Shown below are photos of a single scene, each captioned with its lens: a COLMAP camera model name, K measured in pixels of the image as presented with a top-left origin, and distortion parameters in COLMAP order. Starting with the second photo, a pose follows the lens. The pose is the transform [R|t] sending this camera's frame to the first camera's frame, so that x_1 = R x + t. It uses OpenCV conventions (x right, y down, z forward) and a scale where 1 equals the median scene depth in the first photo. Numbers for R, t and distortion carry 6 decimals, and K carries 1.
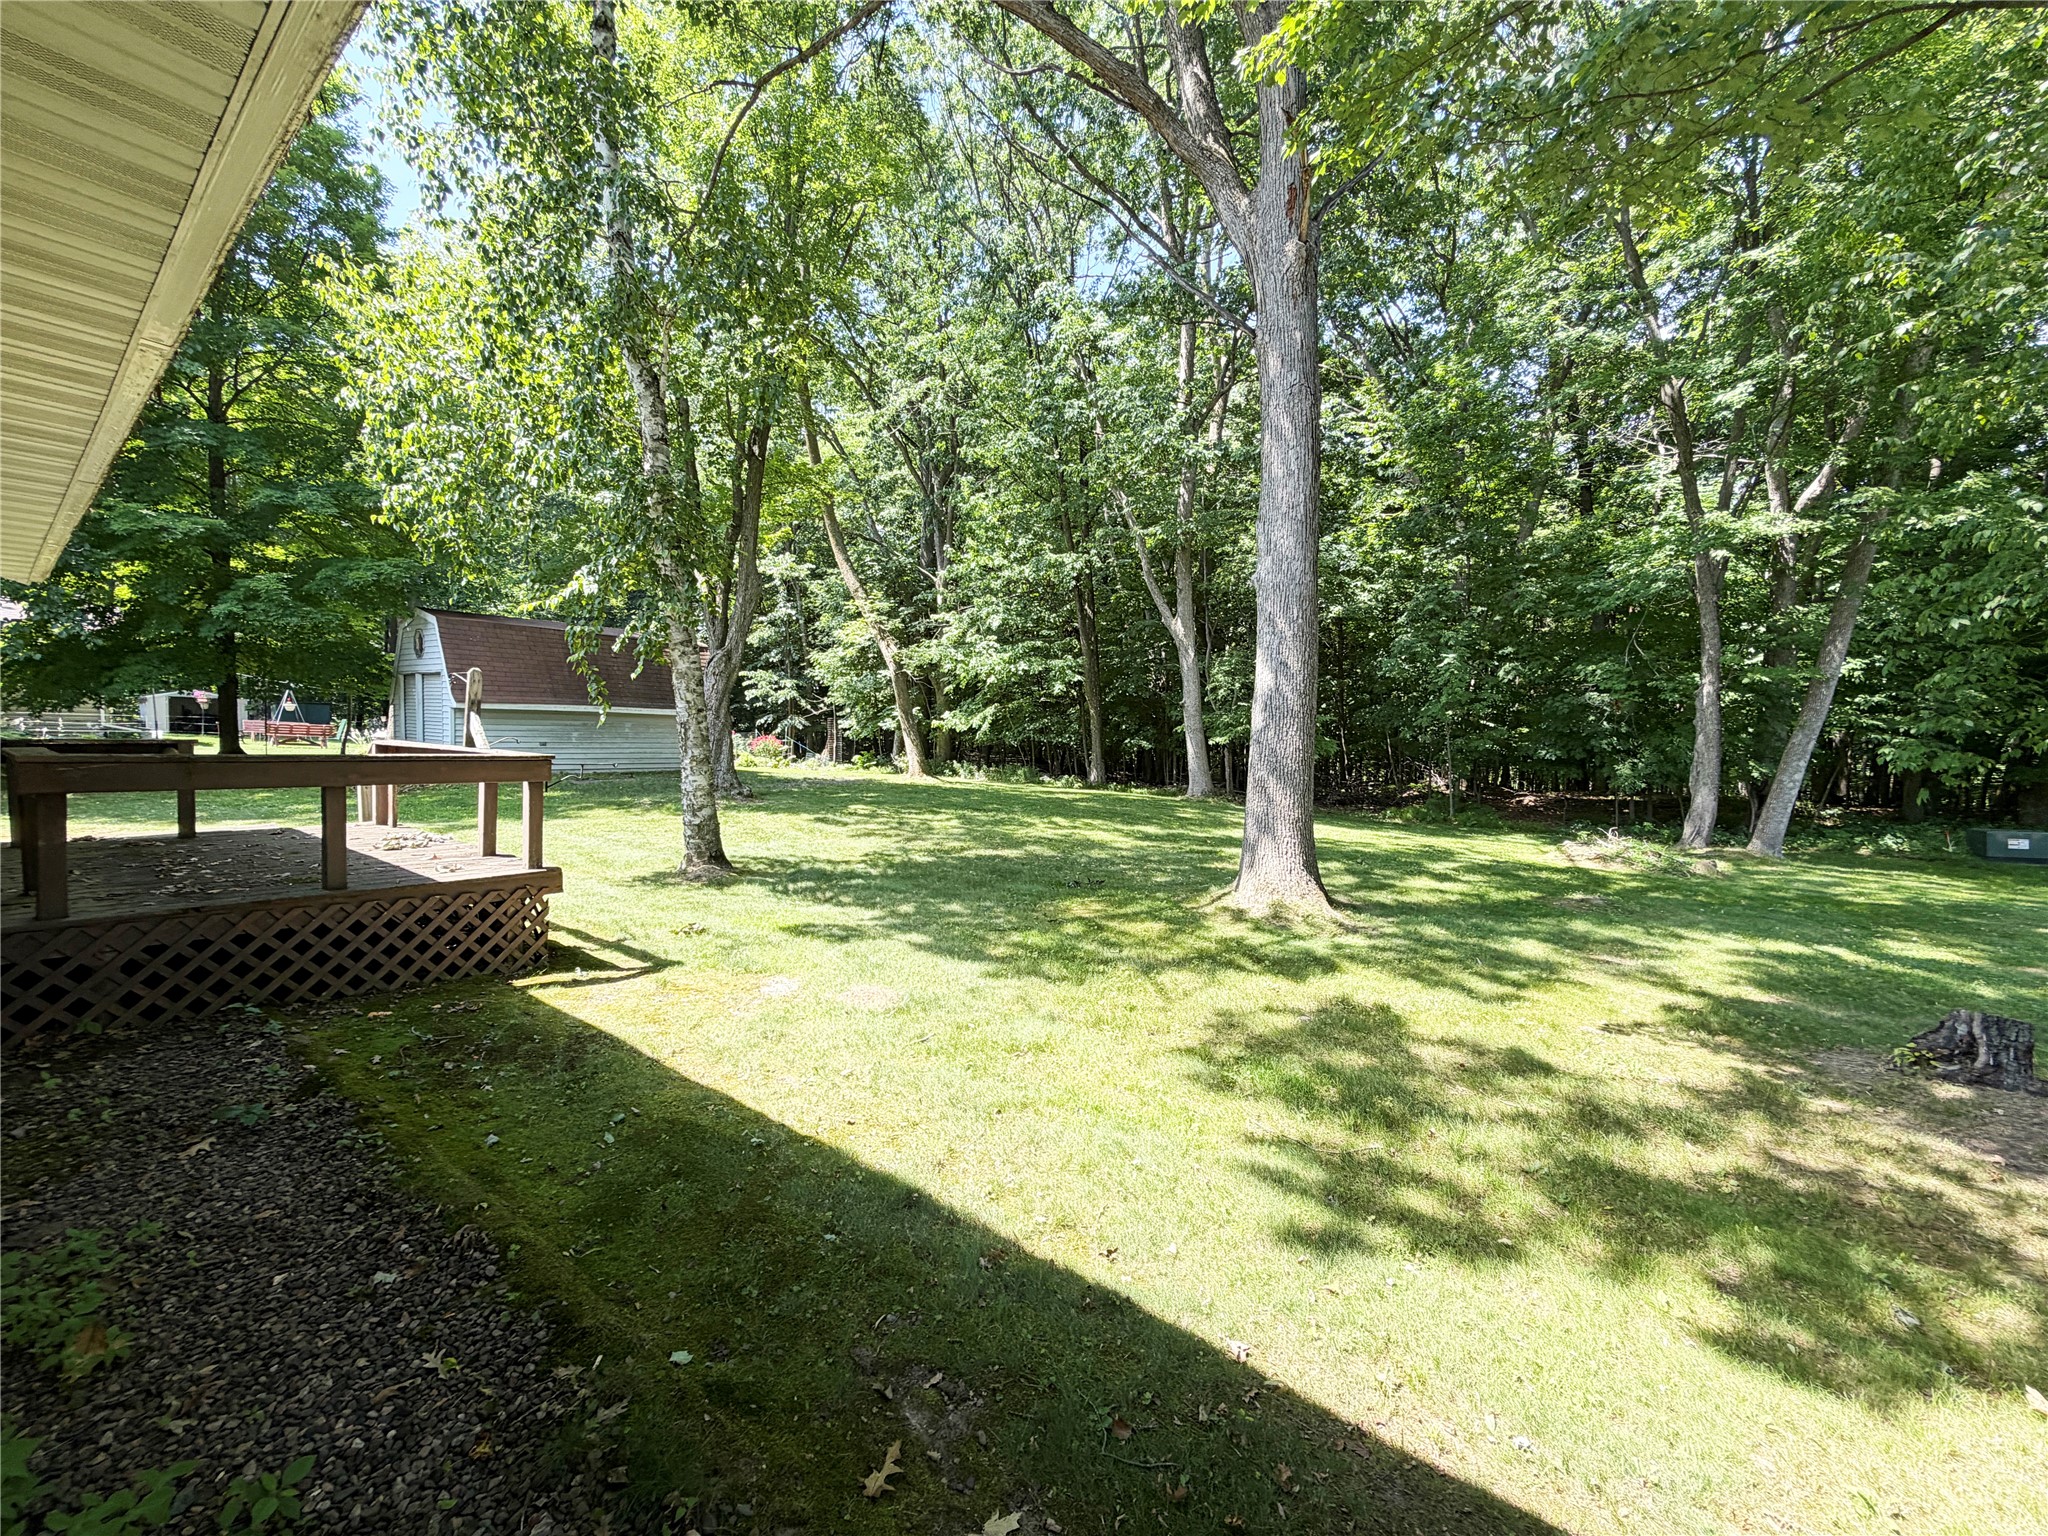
lens RADIAL K [[814.8, 0, 1020.0], [0, 814.8, 769.4], [0, 0, 1]] dist [-0.000941, -0.000117]
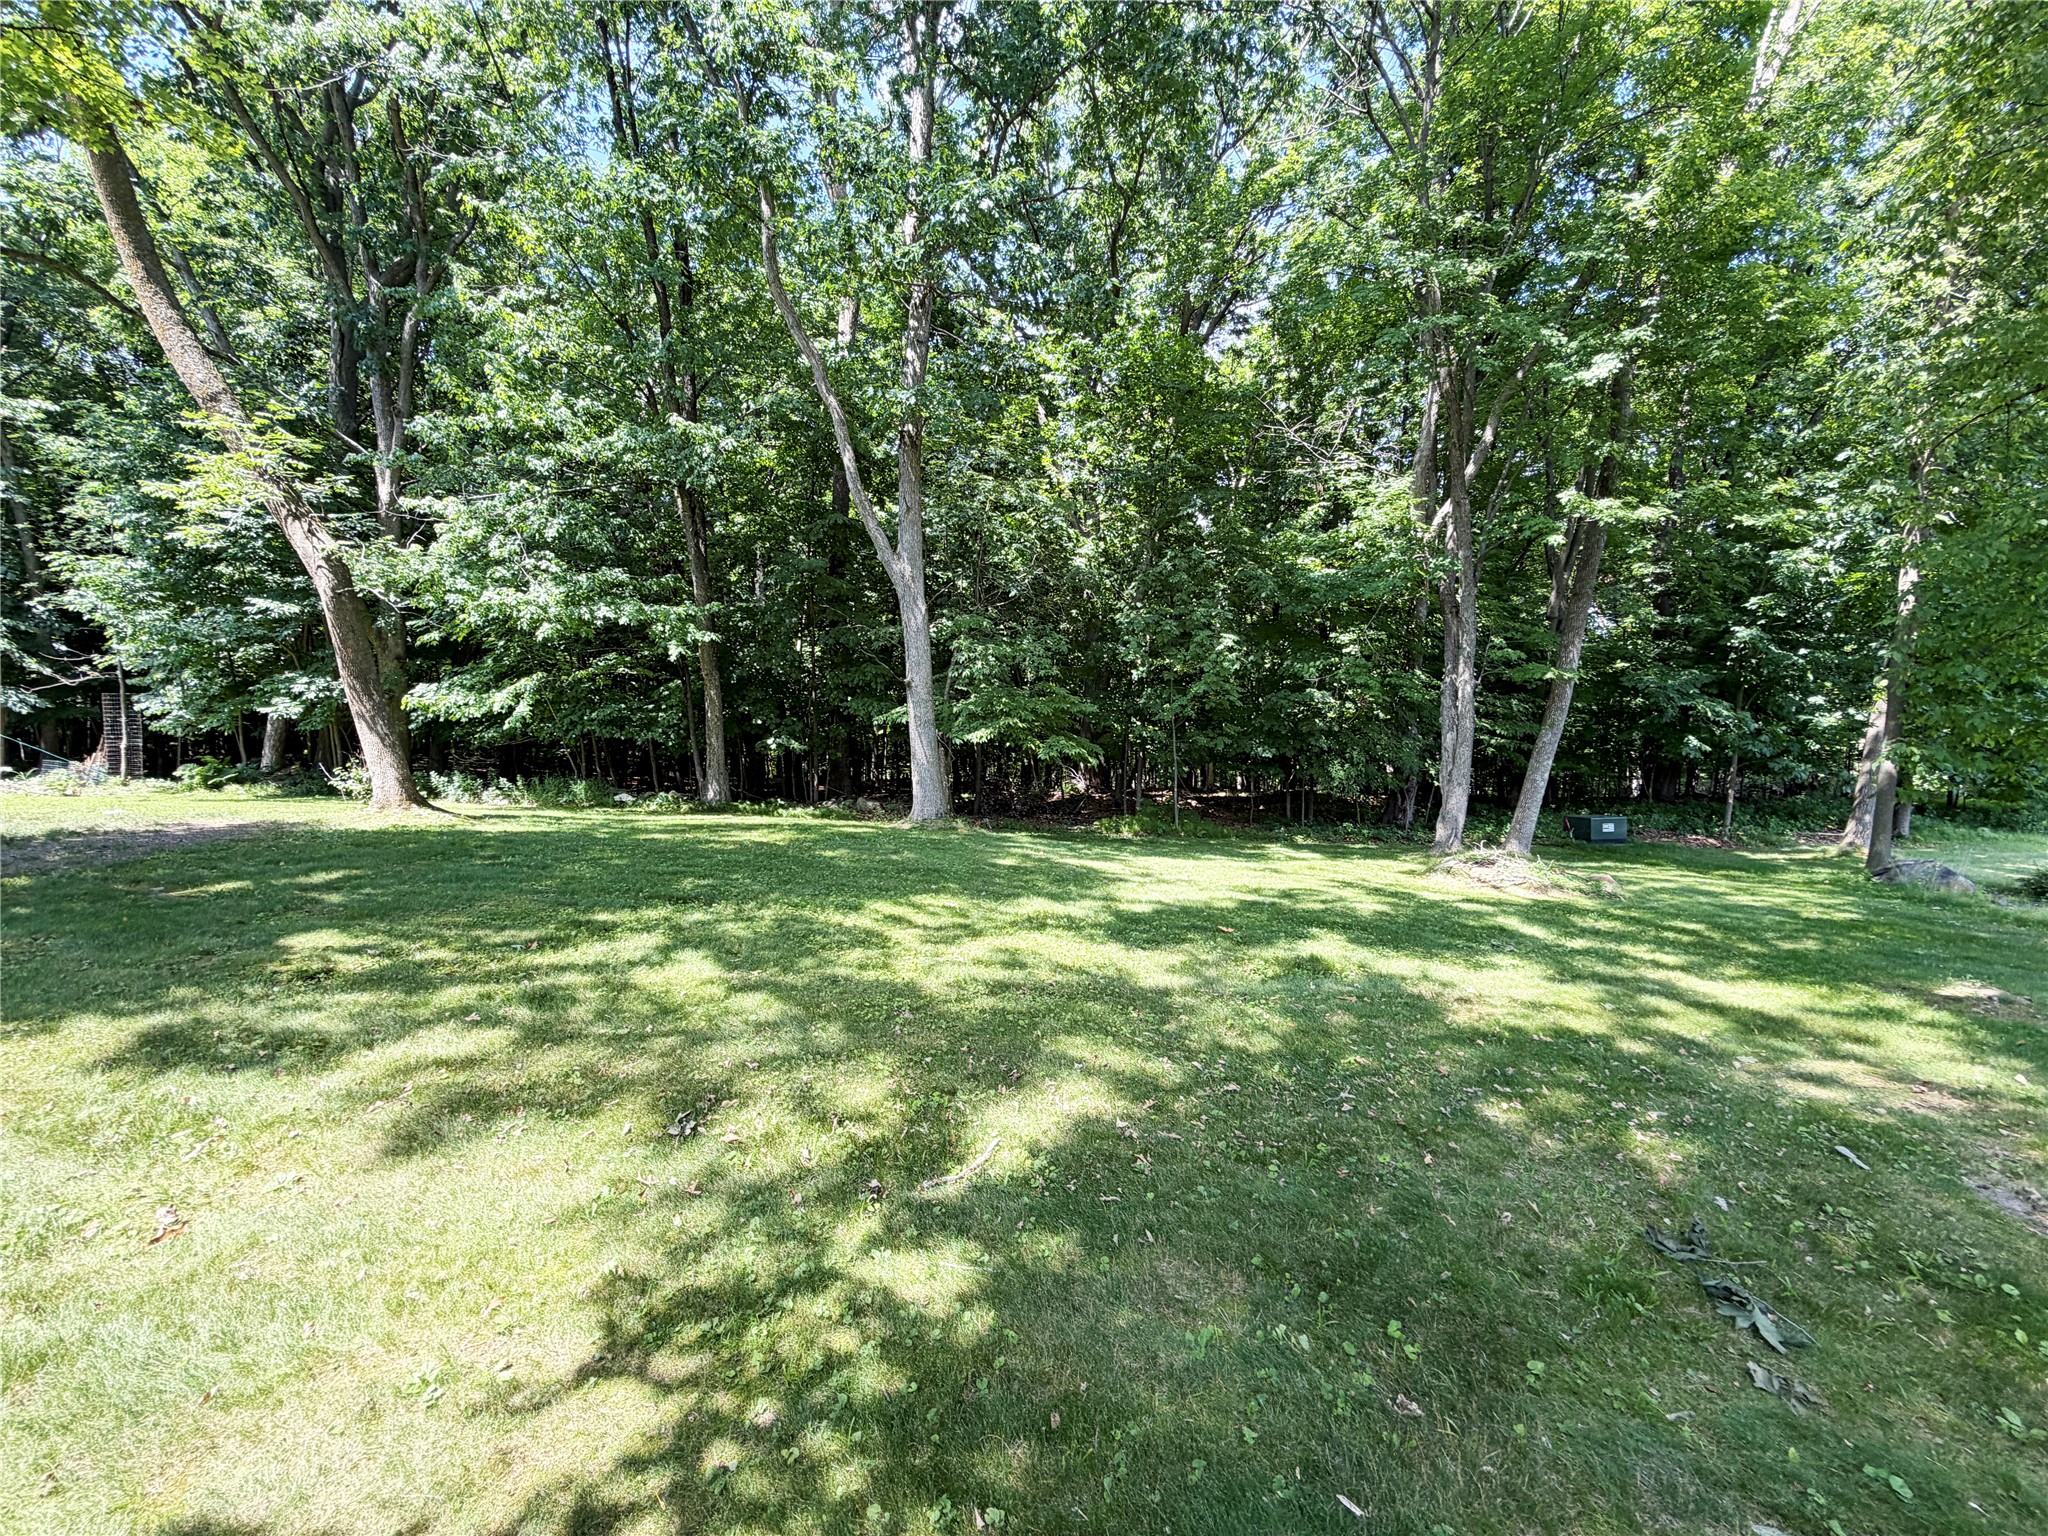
lens RADIAL K [[814.8, 0, 1020.0], [0, 814.8, 769.4], [0, 0, 1]] dist [-0.000941, -0.000117]
pose [[0.810767, -0.015685, 0.585159, -0.095338], [0.016731, 0.999853, 0.003619, -0.008728], [-0.585130, 0.006856, 0.810910, 0.340018]]
